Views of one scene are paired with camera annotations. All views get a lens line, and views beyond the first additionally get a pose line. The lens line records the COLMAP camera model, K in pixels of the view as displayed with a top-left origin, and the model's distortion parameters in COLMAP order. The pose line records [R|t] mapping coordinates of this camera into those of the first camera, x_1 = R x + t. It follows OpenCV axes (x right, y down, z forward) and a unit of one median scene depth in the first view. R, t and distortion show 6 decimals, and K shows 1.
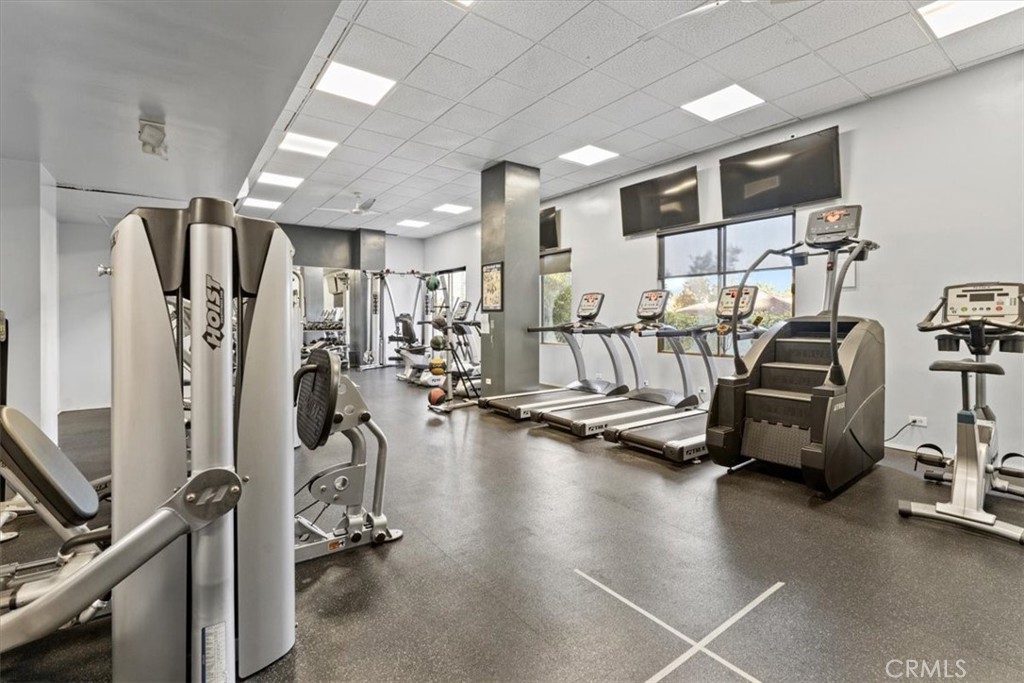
lens RADIAL K [[458.4, 0, 512.2], [0, 458.4, 325.7], [0, 0, 1]] dist [-0.002031, -0.000563]
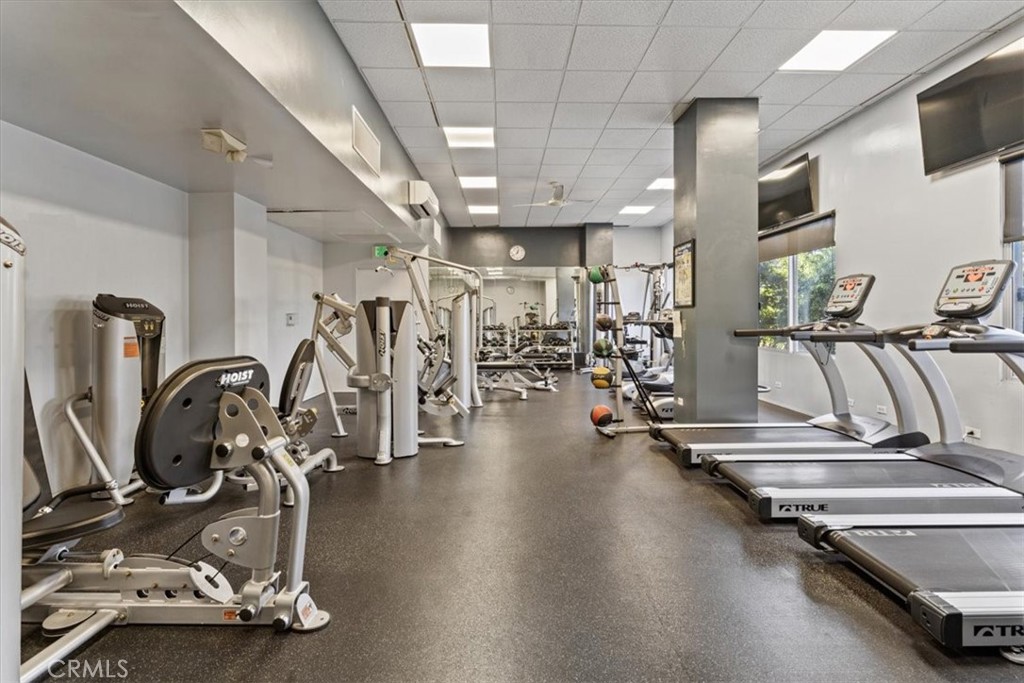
lens RADIAL K [[458.4, 0, 512.2], [0, 458.4, 325.7], [0, 0, 1]] dist [-0.002031, -0.000563]
pose [[0.816818, 0.005523, -0.576869, 0.159015], [-0.004931, 0.999984, 0.002592, -0.002949], [0.576874, 0.000727, 0.816833, 0.235541]]
